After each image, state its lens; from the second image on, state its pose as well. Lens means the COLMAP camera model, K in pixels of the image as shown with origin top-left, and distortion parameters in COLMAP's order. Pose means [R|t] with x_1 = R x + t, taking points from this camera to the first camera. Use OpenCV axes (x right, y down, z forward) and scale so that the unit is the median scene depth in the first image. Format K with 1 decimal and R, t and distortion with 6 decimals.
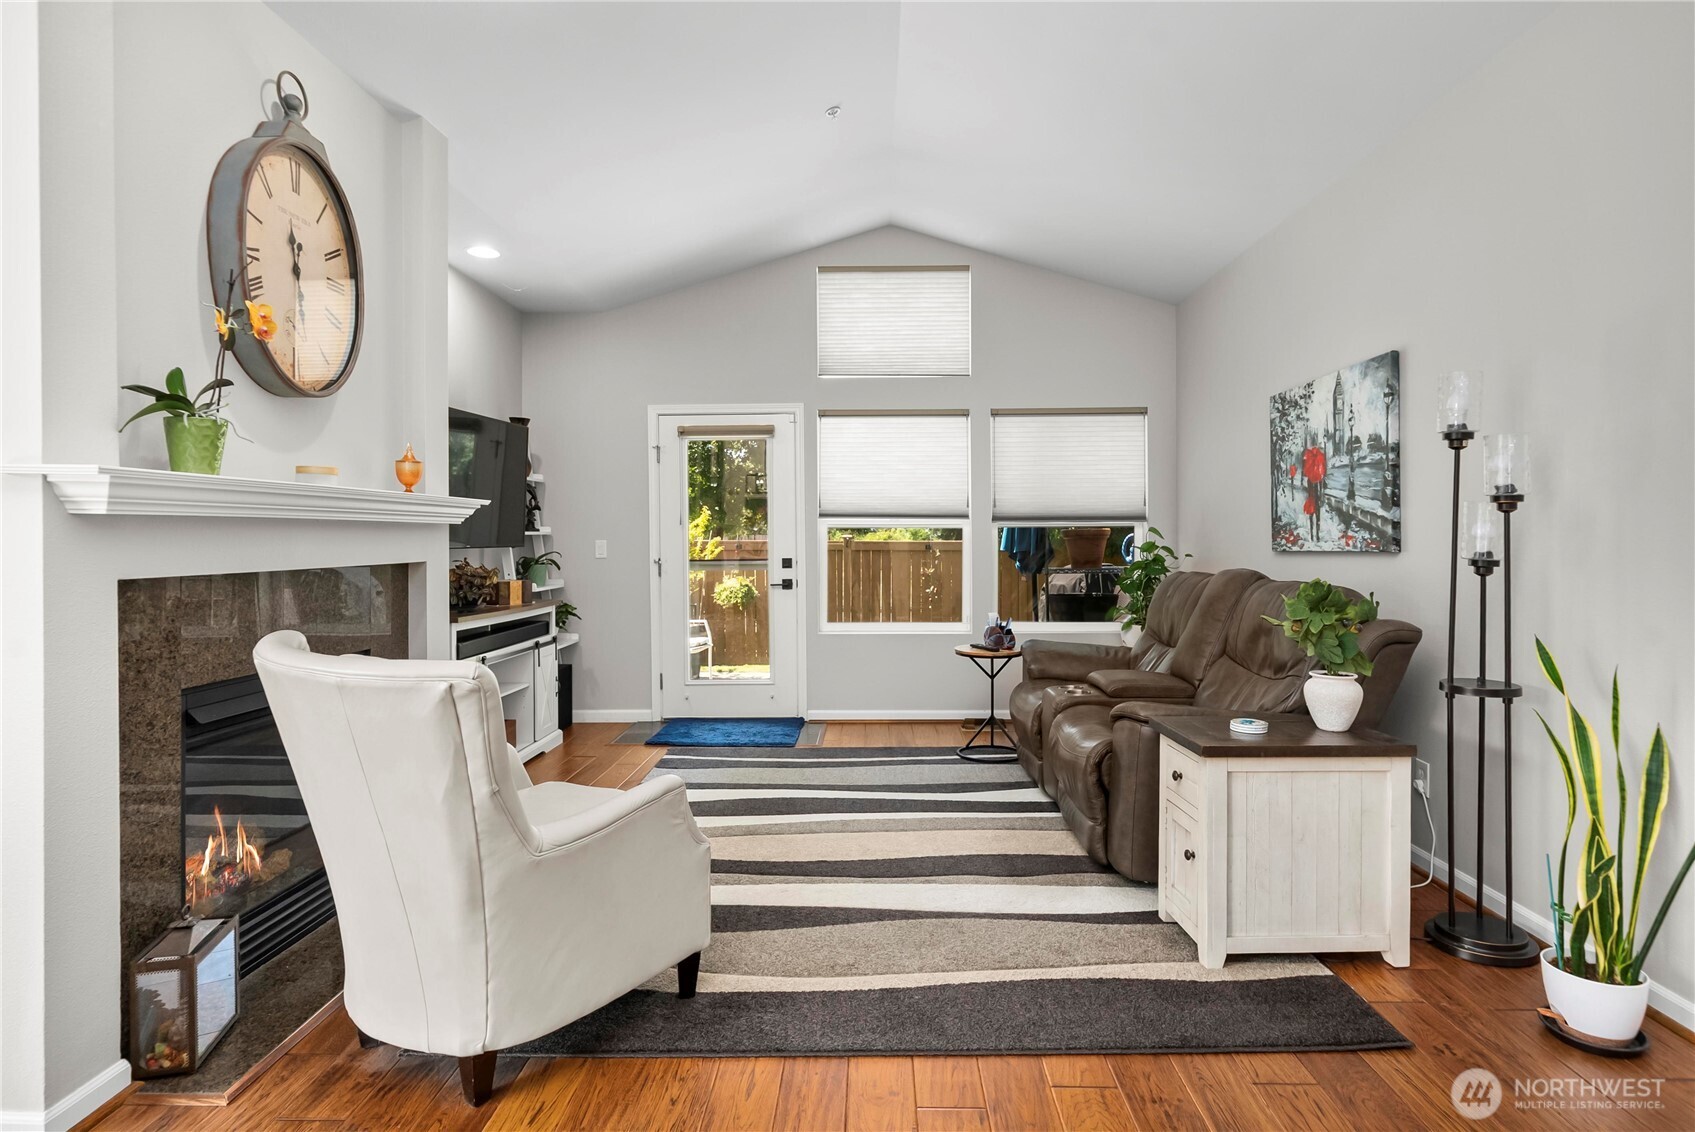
lens RADIAL K [[885.4, 0, 850.5], [0, 885.4, 540.6], [0, 0, 1]] dist [-0.002841, 0.000231]
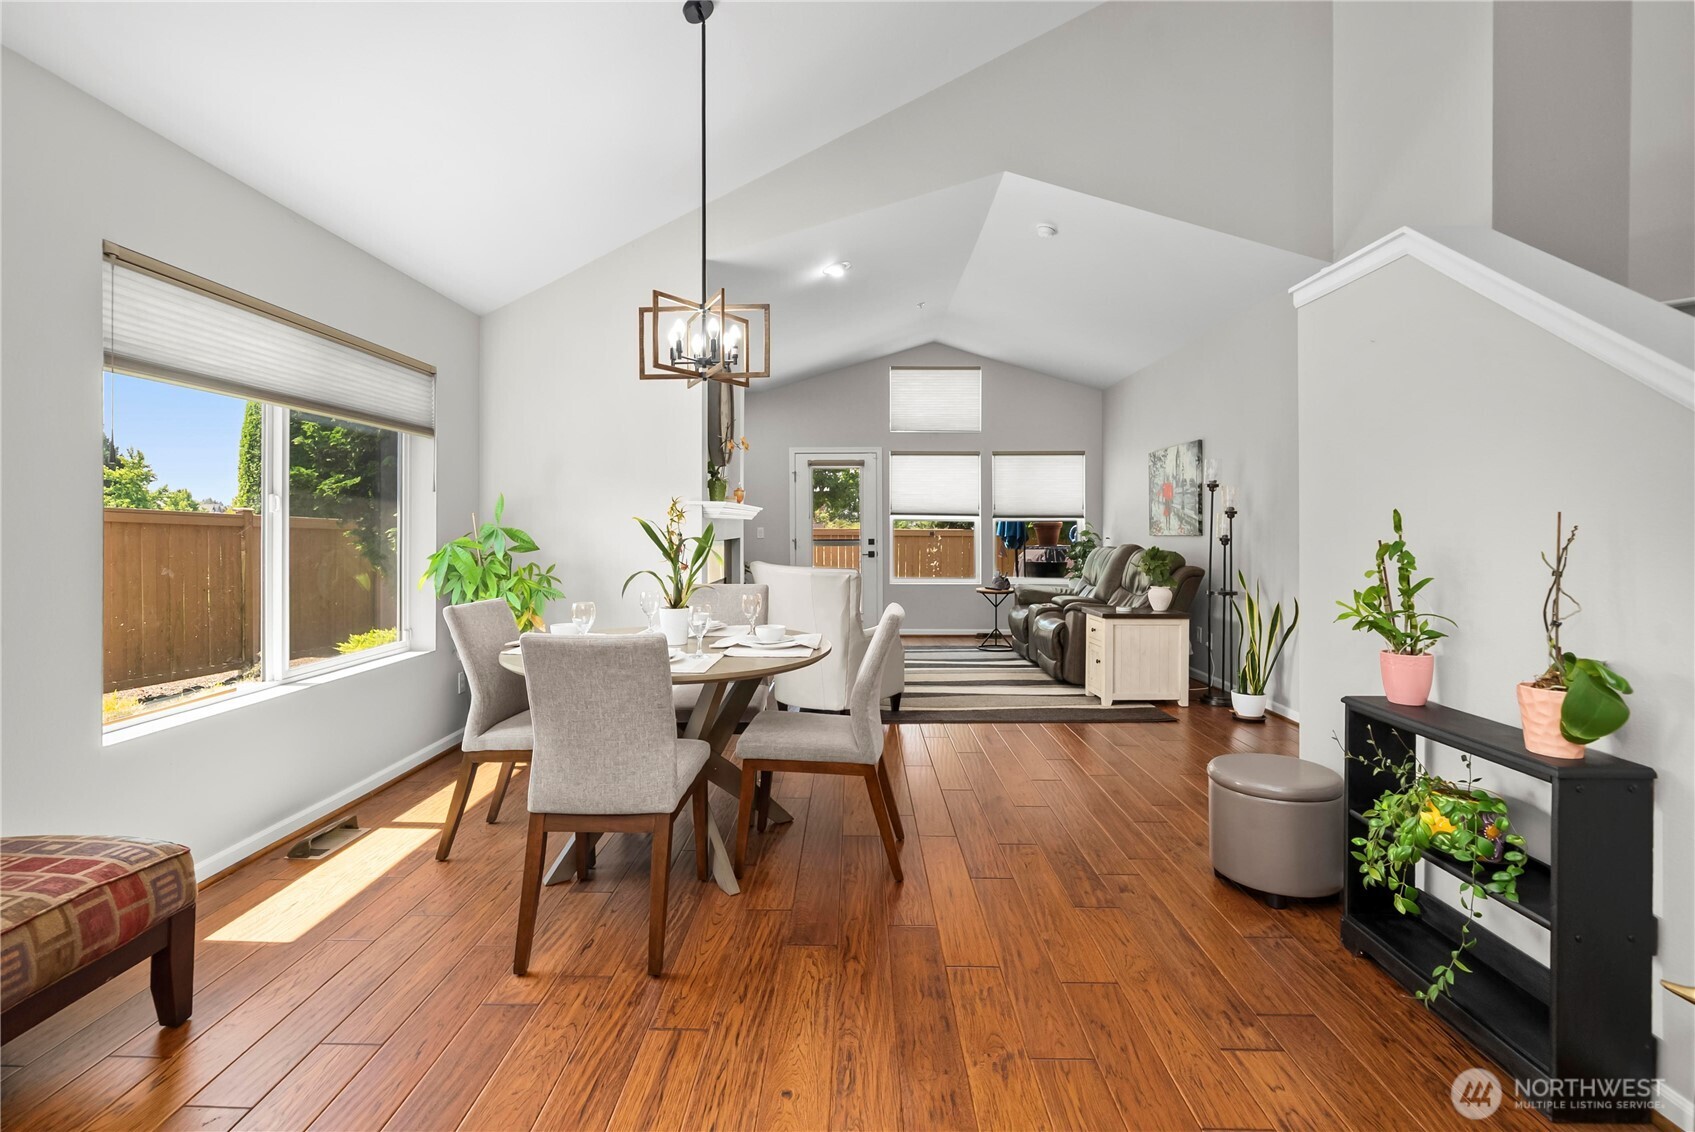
lens RADIAL K [[770.5, 0, 840.8], [0, 770.5, 528.6], [0, 0, 1]] dist [0.003872, 0.001301]
pose [[0.999931, 0.005285, 0.010514, -0.241569], [-0.005281, 0.999986, -0.000412, 0.001793], [-0.010516, 0.000356, 0.999945, -0.774715]]
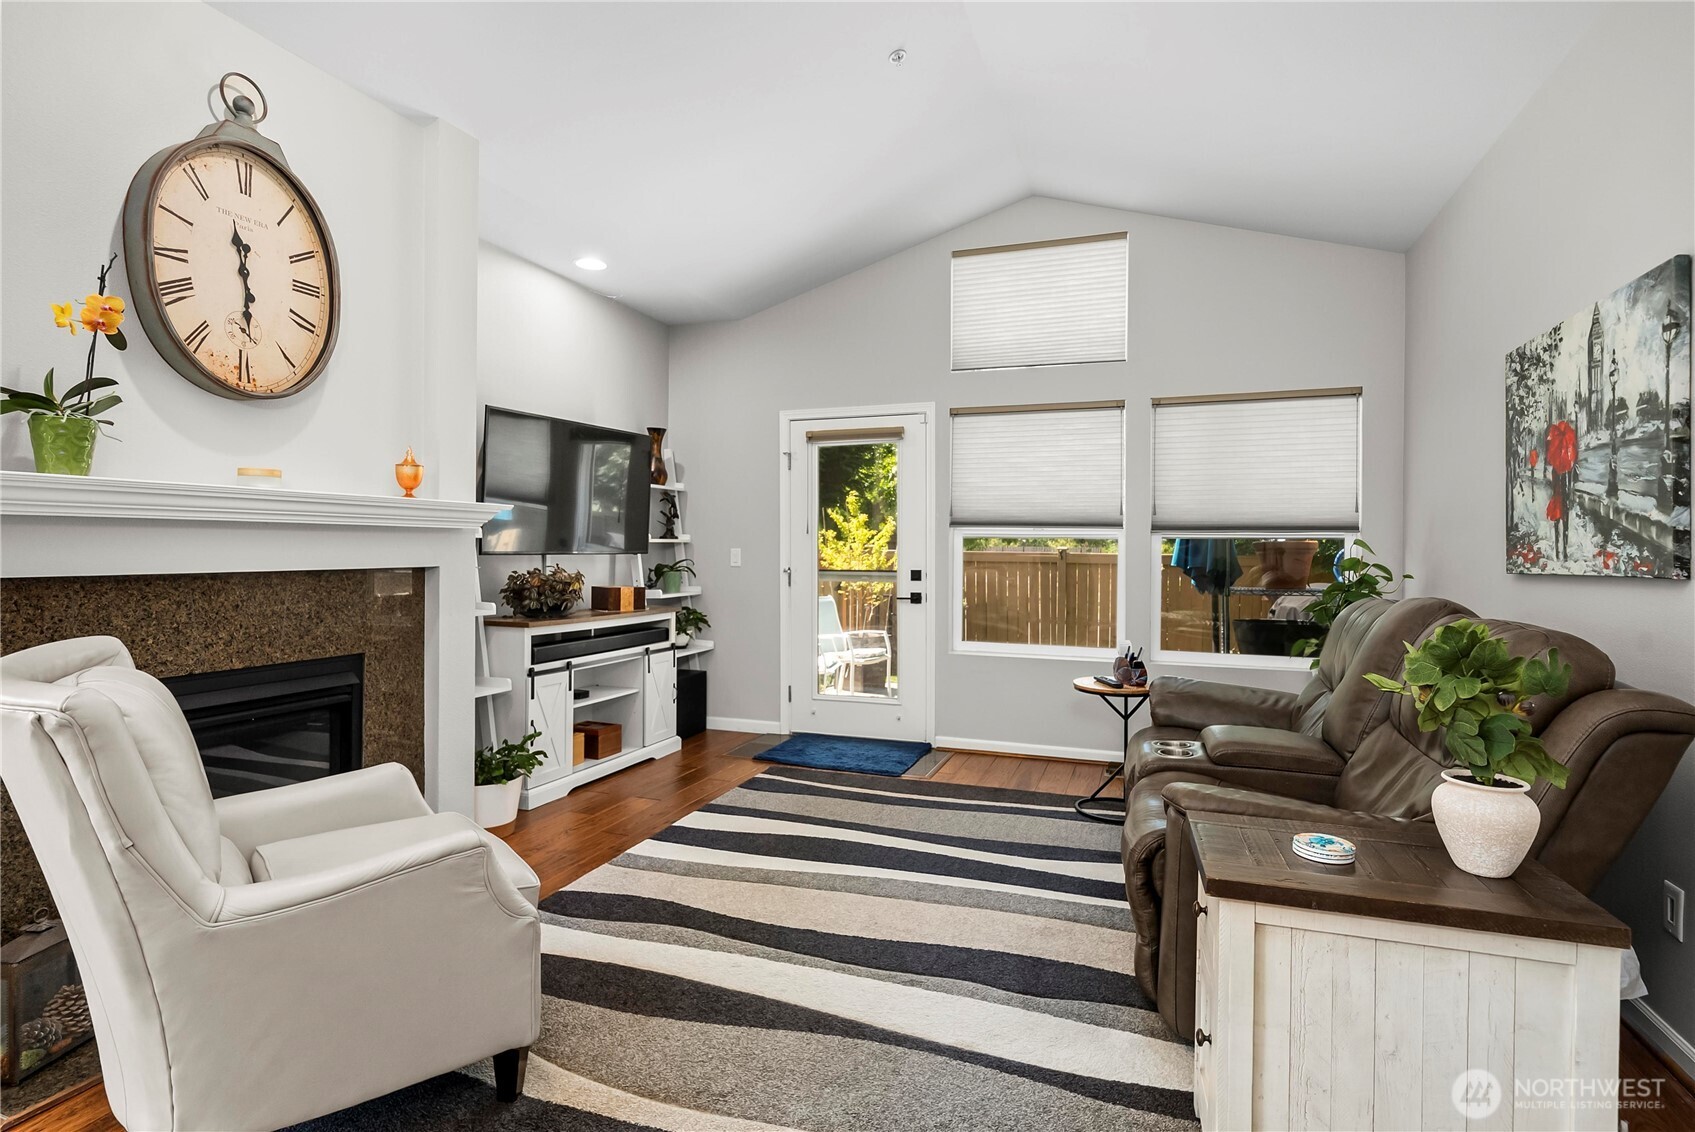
lens RADIAL K [[843.3, 0, 843.5], [0, 843.3, 550.8], [0, 0, 1]] dist [0.004952, -0.001862]
pose [[0.945774, 0.012043, -0.324601, 0.237798], [-0.012386, 0.999923, 0.001011, -0.000530], [0.324588, 0.003065, 0.945851, 0.233460]]
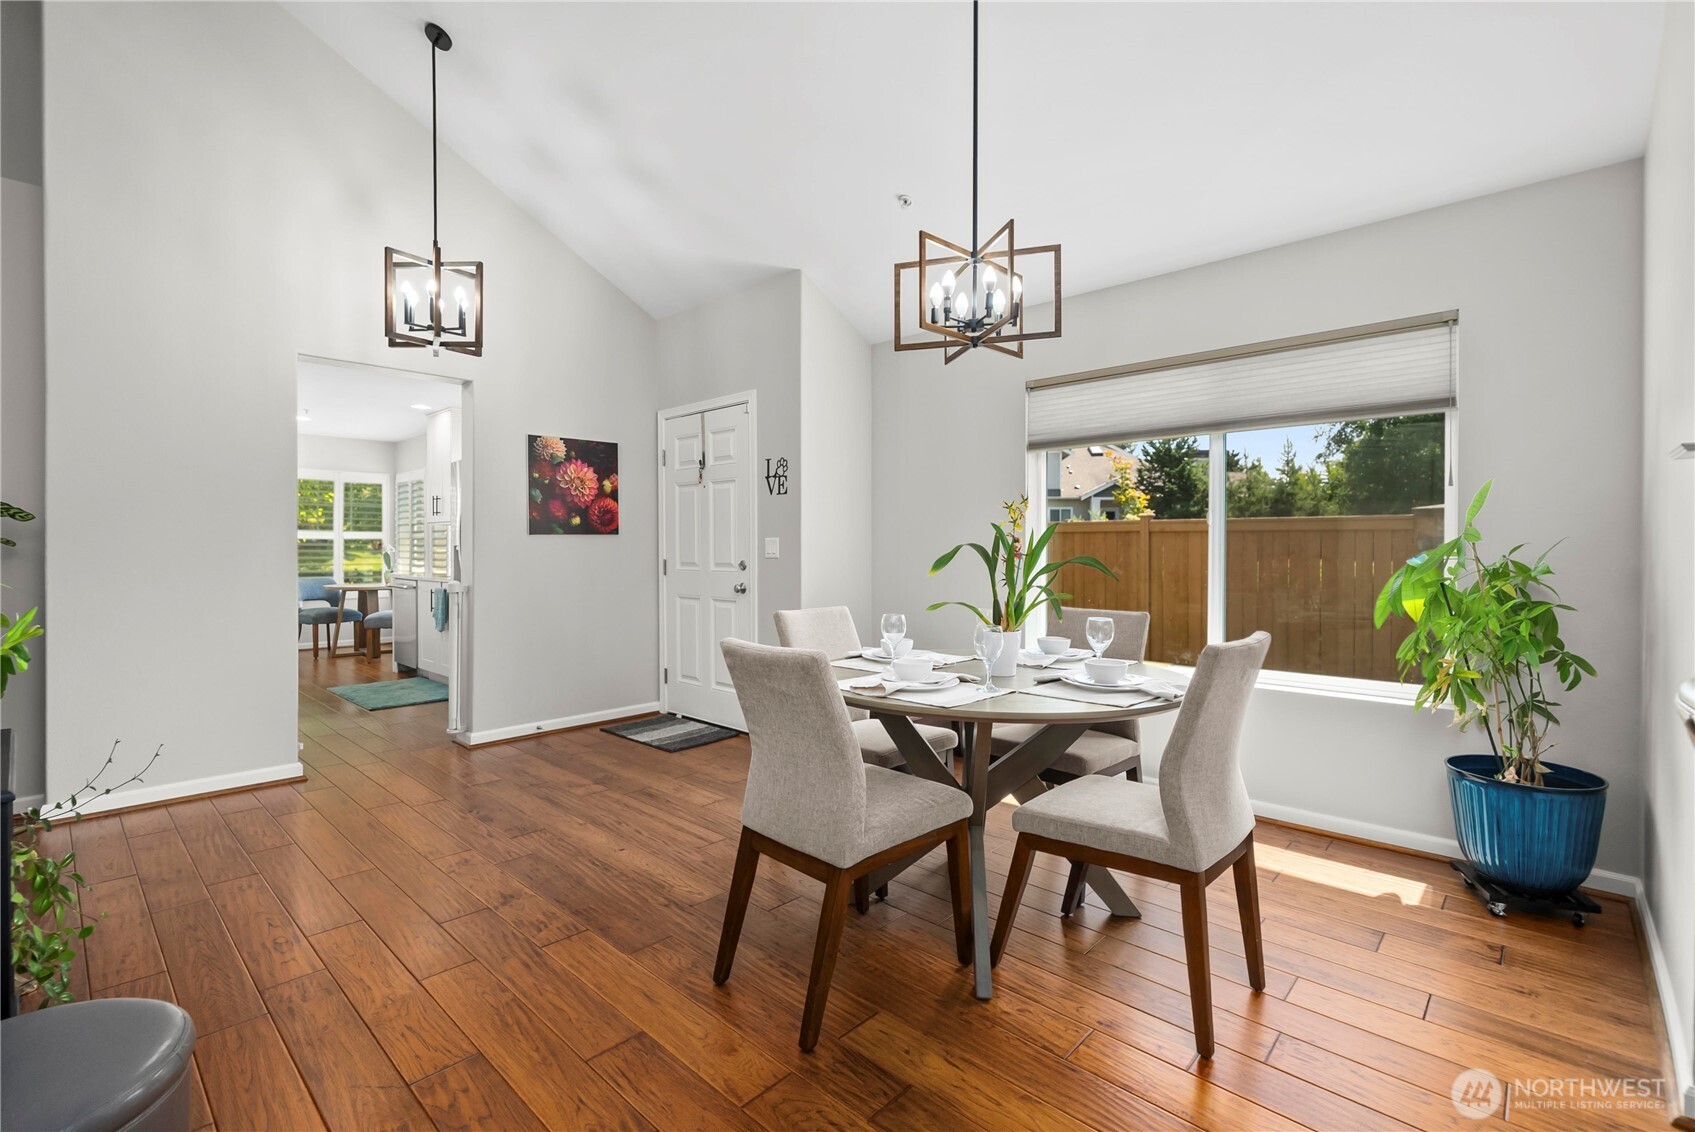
lens RADIAL K [[770.5, 0, 845.9], [0, 770.5, 555.2], [0, 0, 1]] dist [0.003872, 0.001301]
pose [[-0.668903, 0.006984, -0.743317, 0.195005], [-0.001435, 0.999942, 0.010687, 0.014405], [0.743348, 0.008215, -0.668854, 0.443290]]
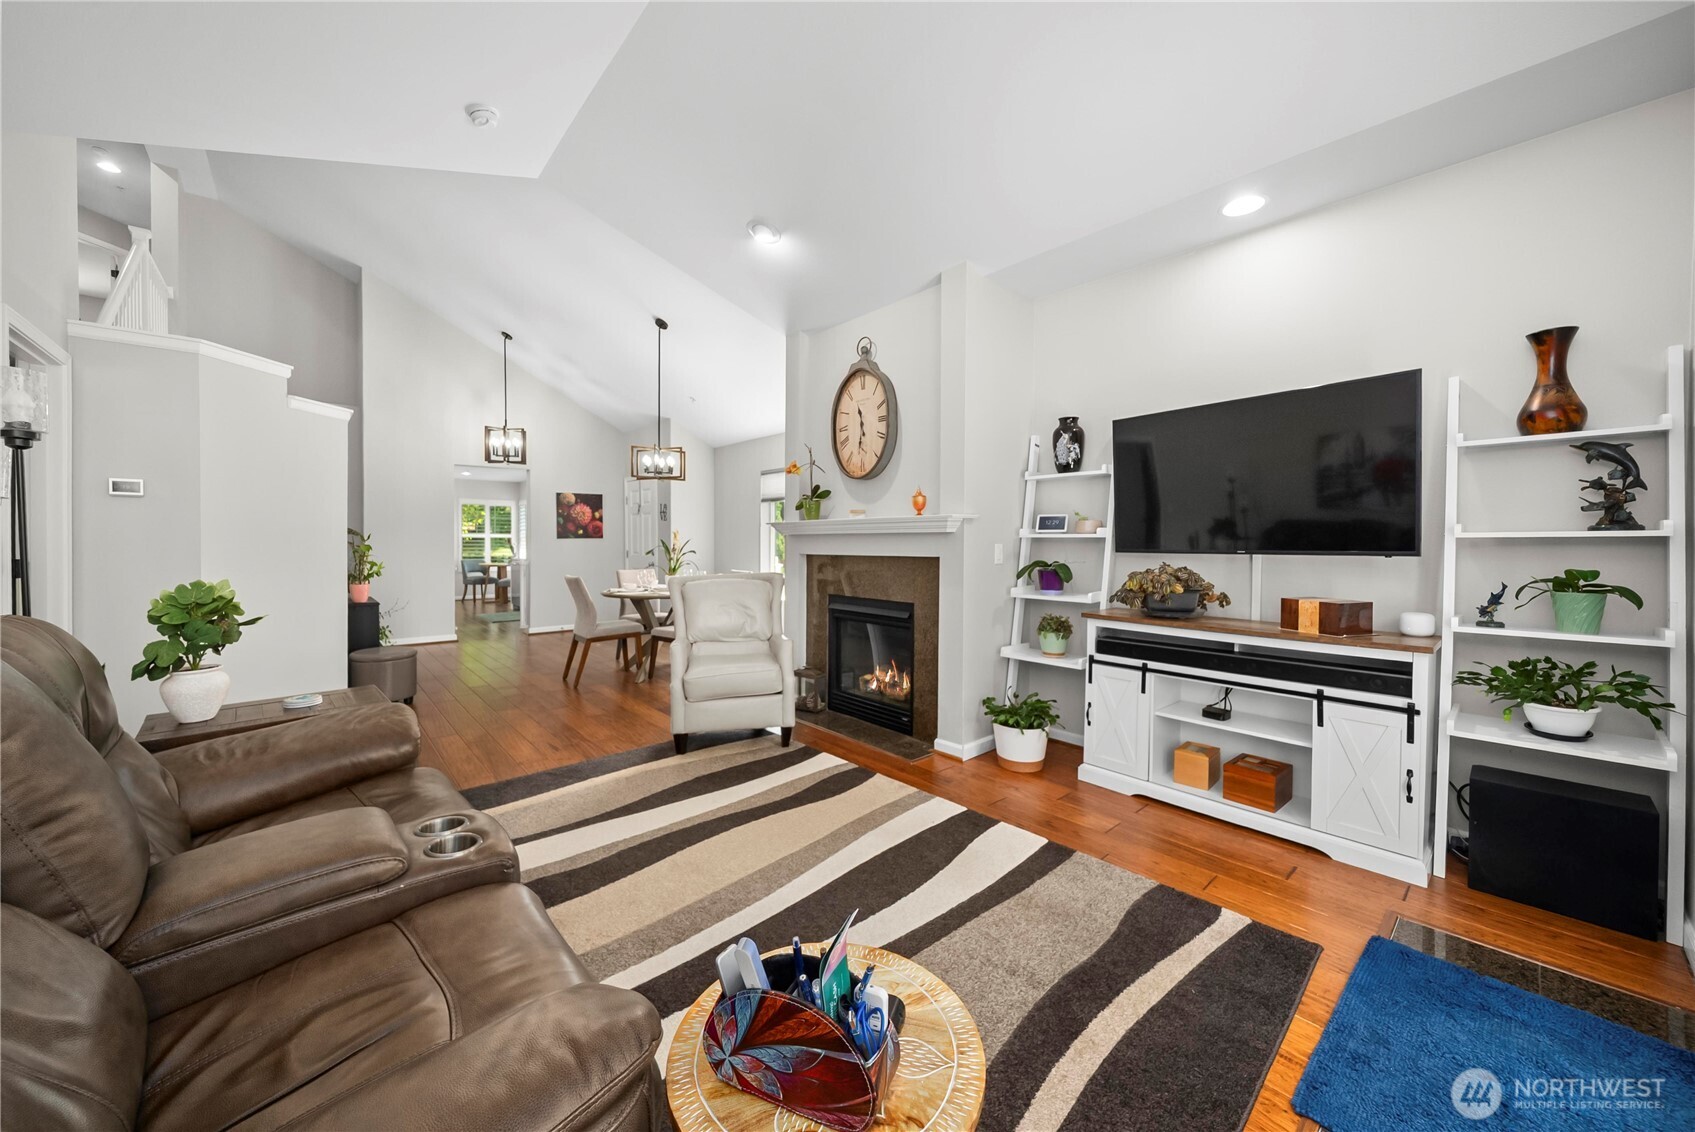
lens RADIAL K [[599.8, 0, 837.4], [0, 599.8, 553.1], [0, 0, 1]] dist [-0.002660, -0.000463]
pose [[-0.727215, 0.011969, -0.686305, 0.353541], [-0.003905, 0.999760, 0.021574, -0.004905], [0.686398, 0.018369, -0.726994, 1.526401]]
